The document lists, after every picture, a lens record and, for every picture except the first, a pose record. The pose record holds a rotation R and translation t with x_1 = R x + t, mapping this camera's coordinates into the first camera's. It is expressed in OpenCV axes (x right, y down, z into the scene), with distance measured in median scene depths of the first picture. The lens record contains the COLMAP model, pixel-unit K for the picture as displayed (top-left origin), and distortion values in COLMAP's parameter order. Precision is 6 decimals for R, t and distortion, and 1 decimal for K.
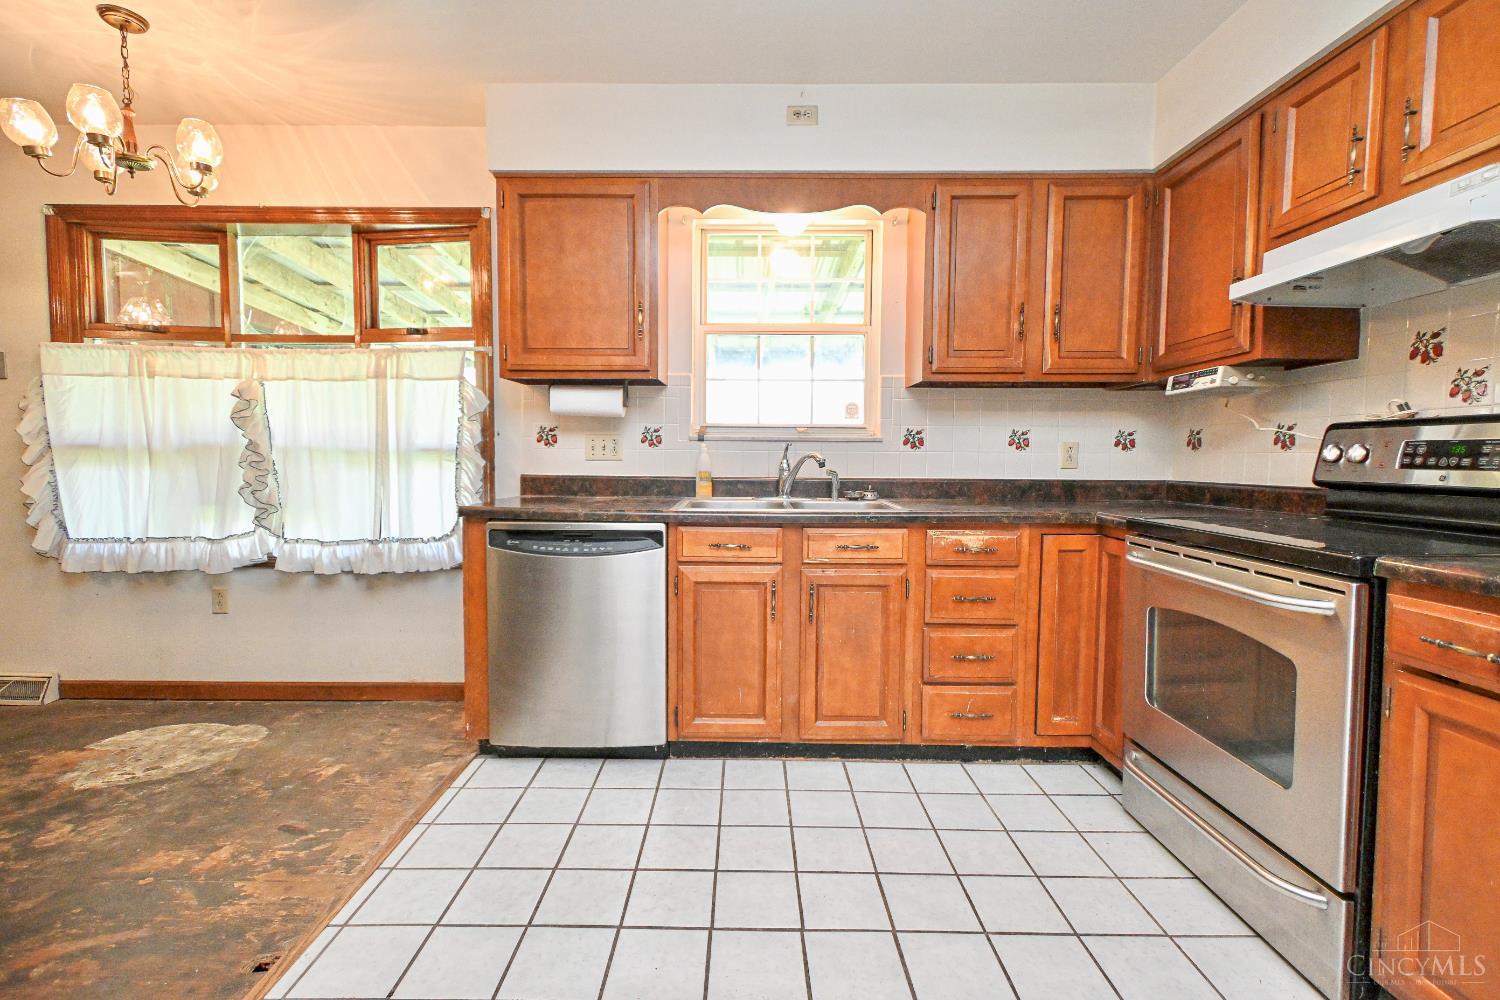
lens RADIAL K [[664.1, 0, 744.2], [0, 664.1, 495.9], [0, 0, 1]] dist [0.016374, -0.006357]
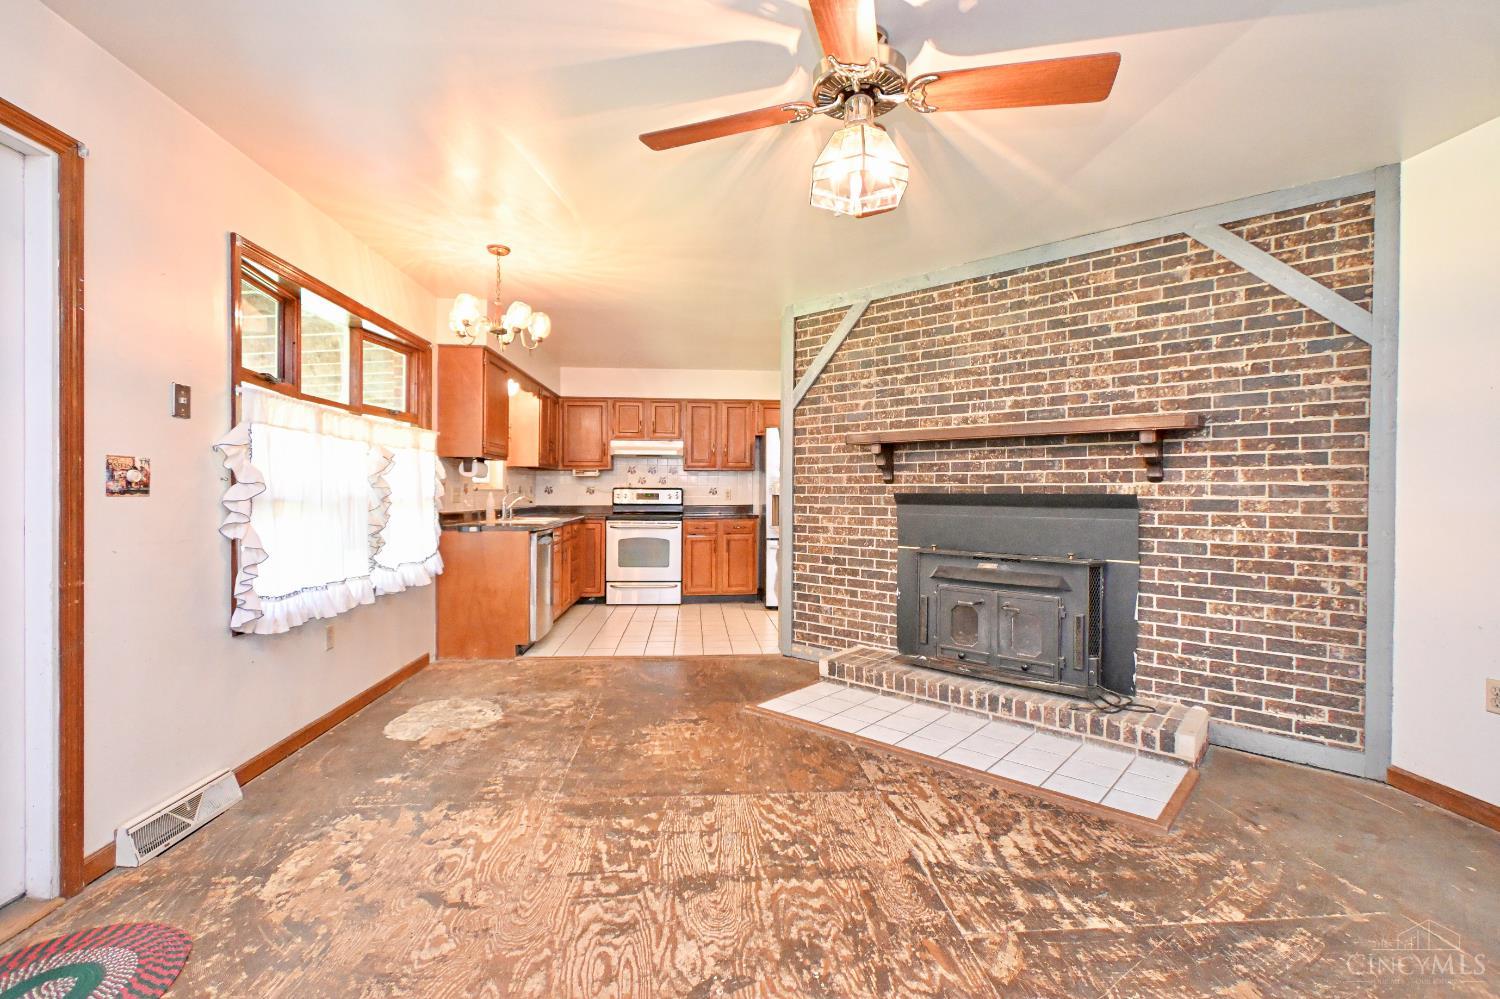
lens RADIAL K [[664.7, 0, 736.3], [0, 664.7, 493.8], [0, 0, 1]] dist [0.006863, -0.000120]
pose [[-0.070139, -0.007602, 0.997508, -2.274101], [0.055646, 0.998384, 0.011521, -0.064099], [-0.995984, 0.056315, -0.069603, 0.470987]]
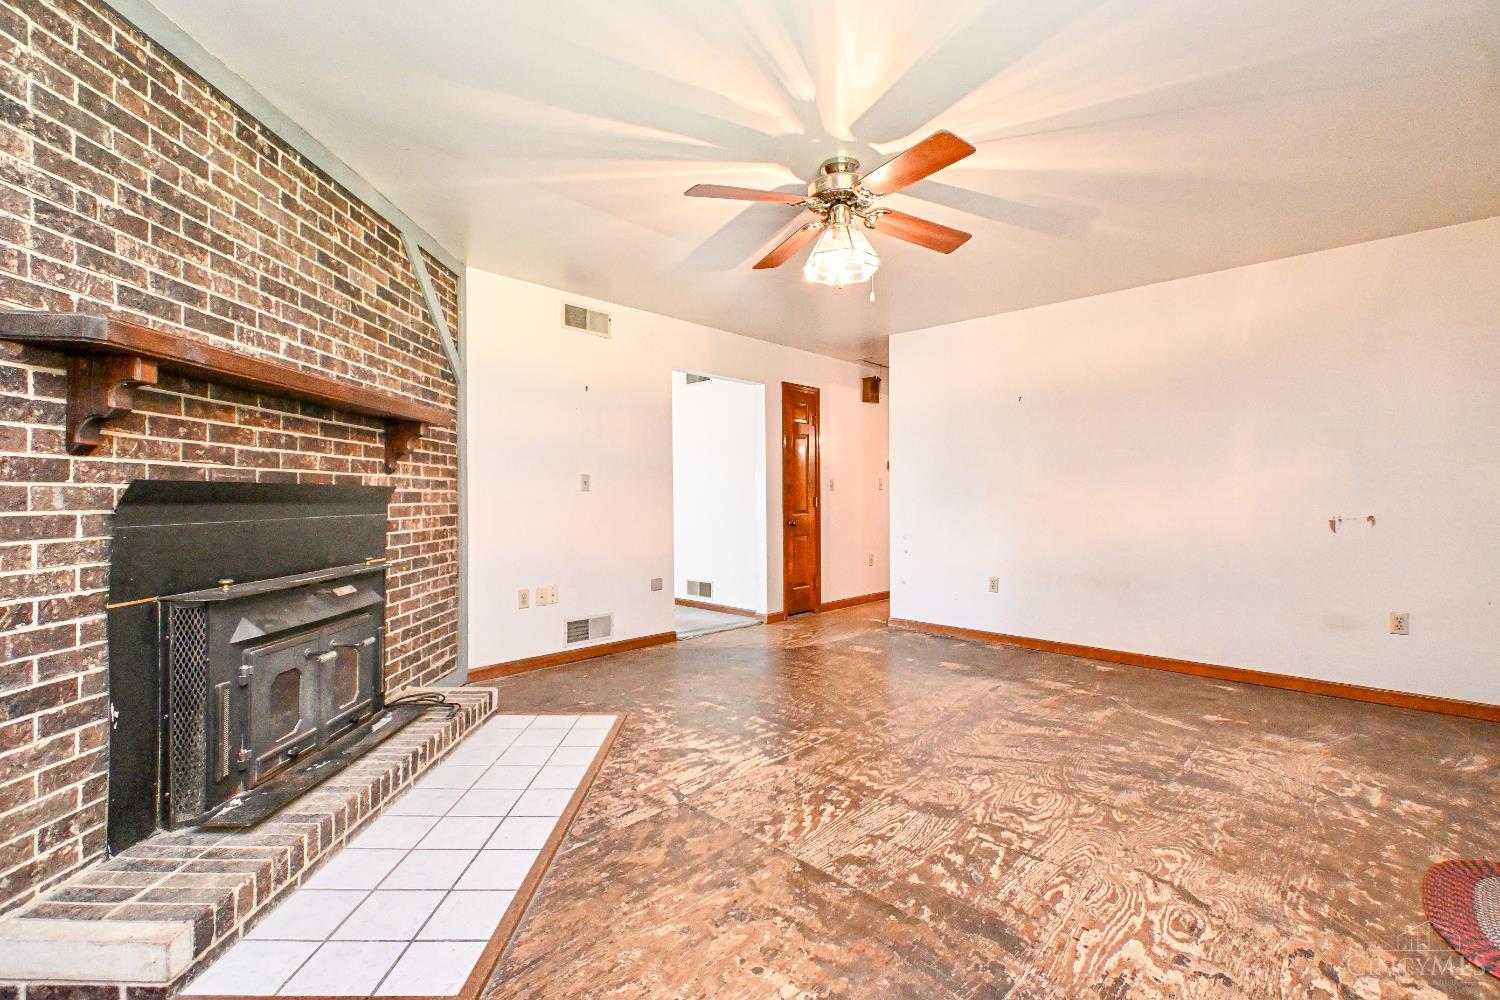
lens RADIAL K [[670.2, 0, 743.6], [0, 670.2, 494.1], [0, 0, 1]] dist [0.012291, -0.005571]
pose [[-0.686031, -0.007105, -0.727538, -0.609699], [-0.047138, 0.998285, 0.034700, -0.064211], [0.726044, 0.058100, -0.685189, 0.915556]]
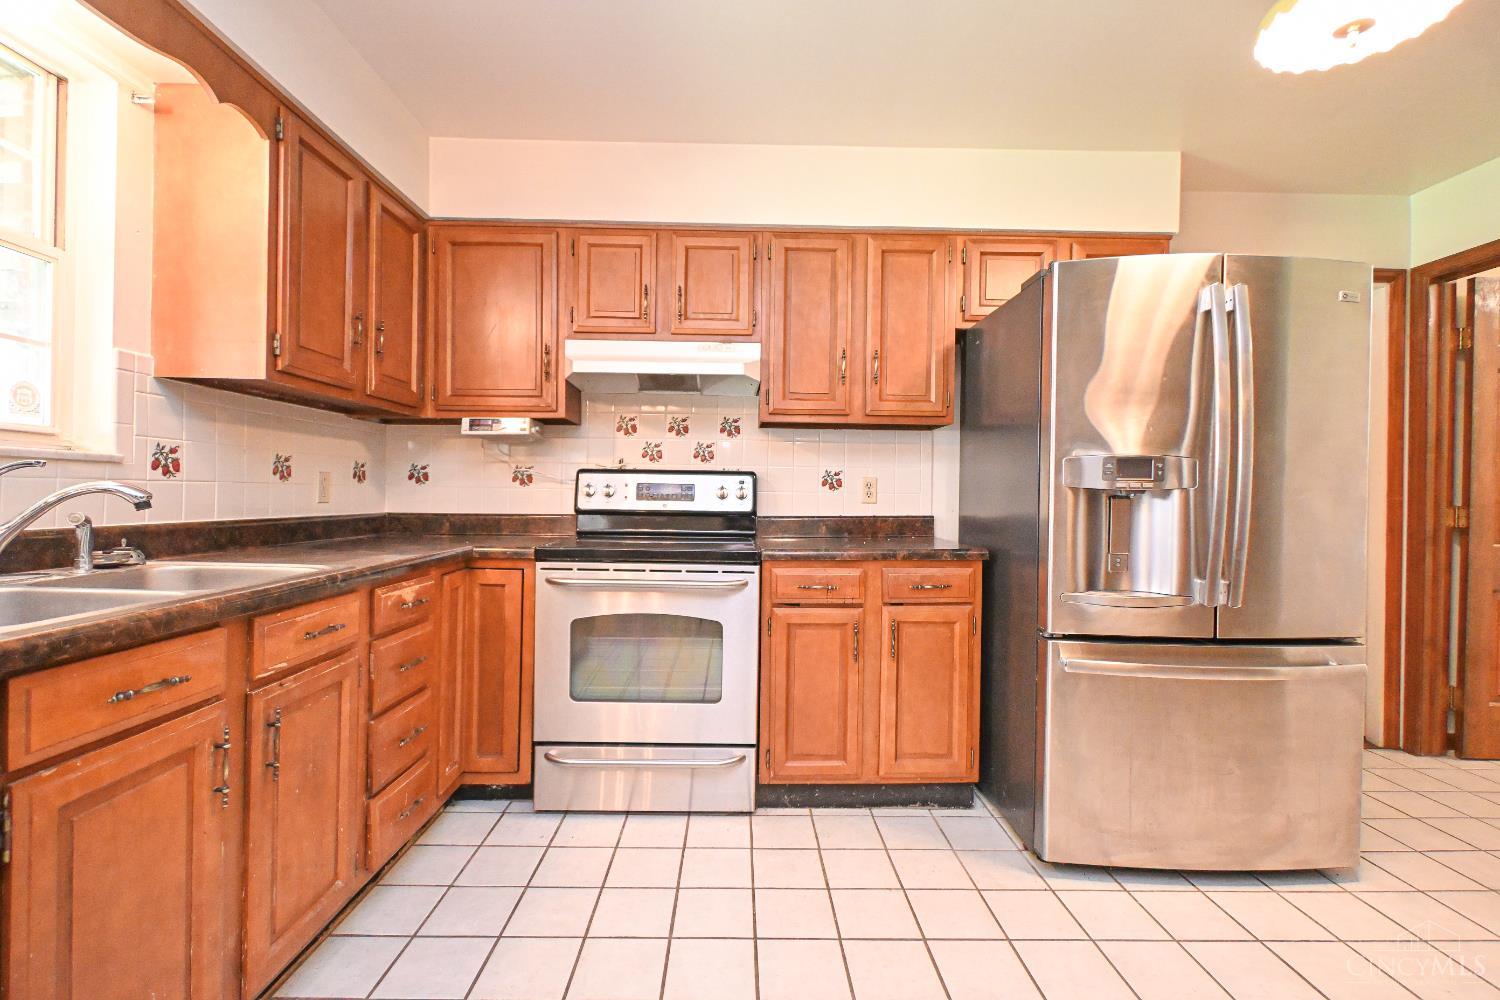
lens RADIAL K [[670.2, 0, 743.6], [0, 670.2, 494.1], [0, 0, 1]] dist [0.012291, -0.005571]
pose [[-0.020718, -0.006809, 0.999762, -0.450734], [0.045882, 0.998917, 0.007754, -0.039484], [-0.998732, 0.046031, -0.020383, 0.547509]]
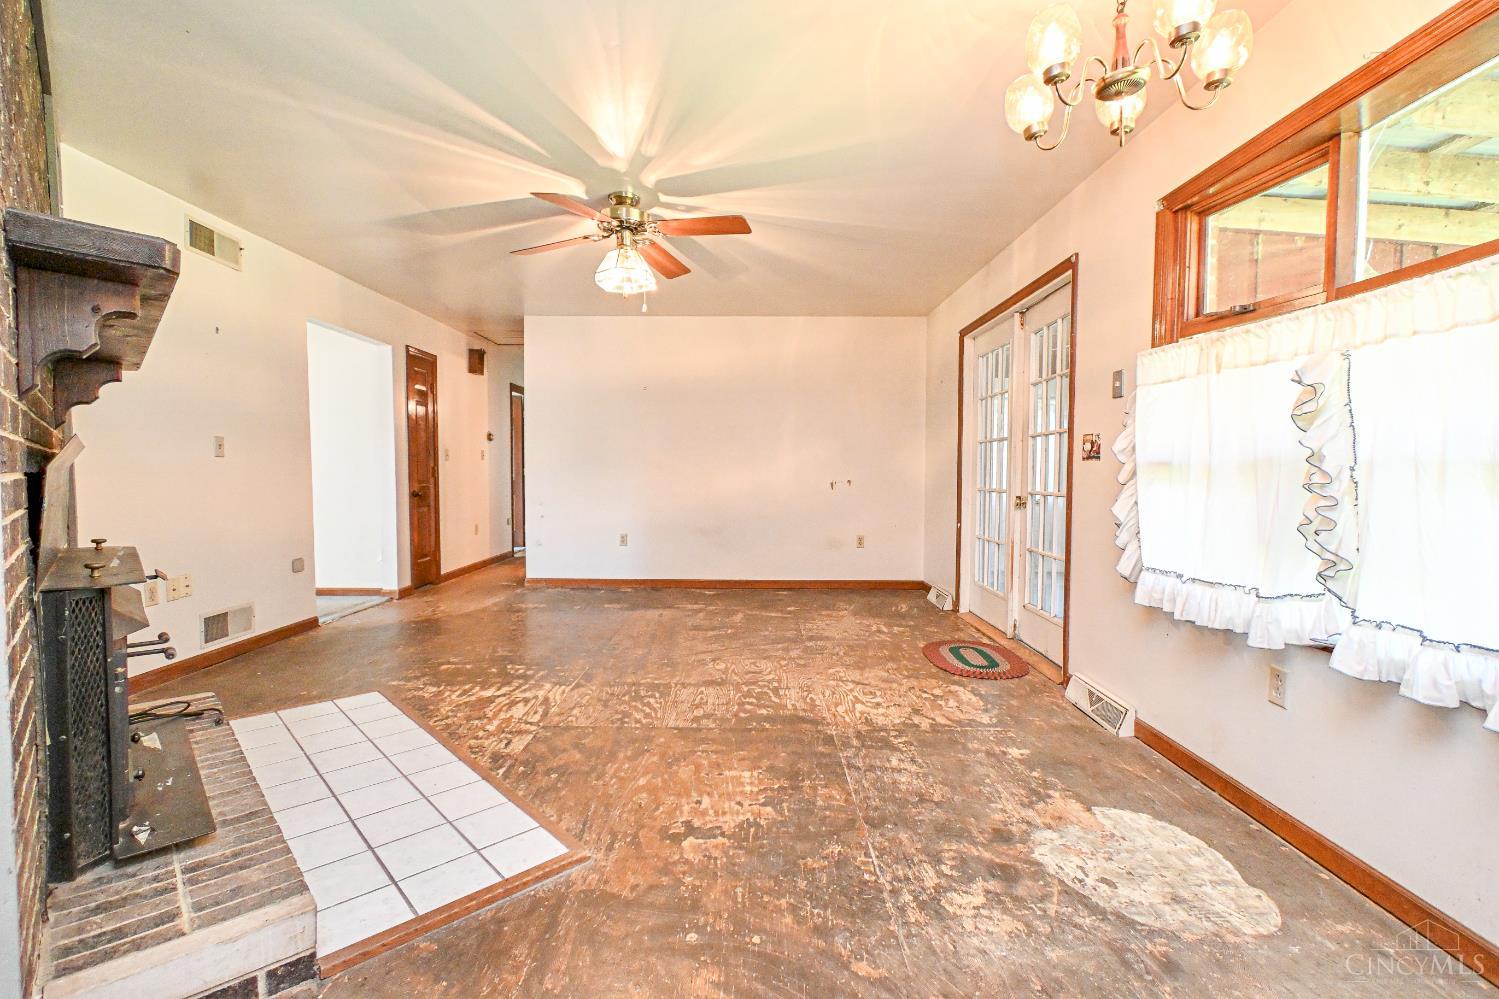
lens RADIAL K [[677.3, 0, 753.0], [0, 677.3, 497.1], [0, 0, 1]] dist [0.004288, 0.000197]
pose [[0.014011, 0.034755, -0.999298, -0.123127], [-0.065387, 0.997288, 0.033768, -0.028842], [0.997762, 0.064868, 0.016246, 0.522859]]
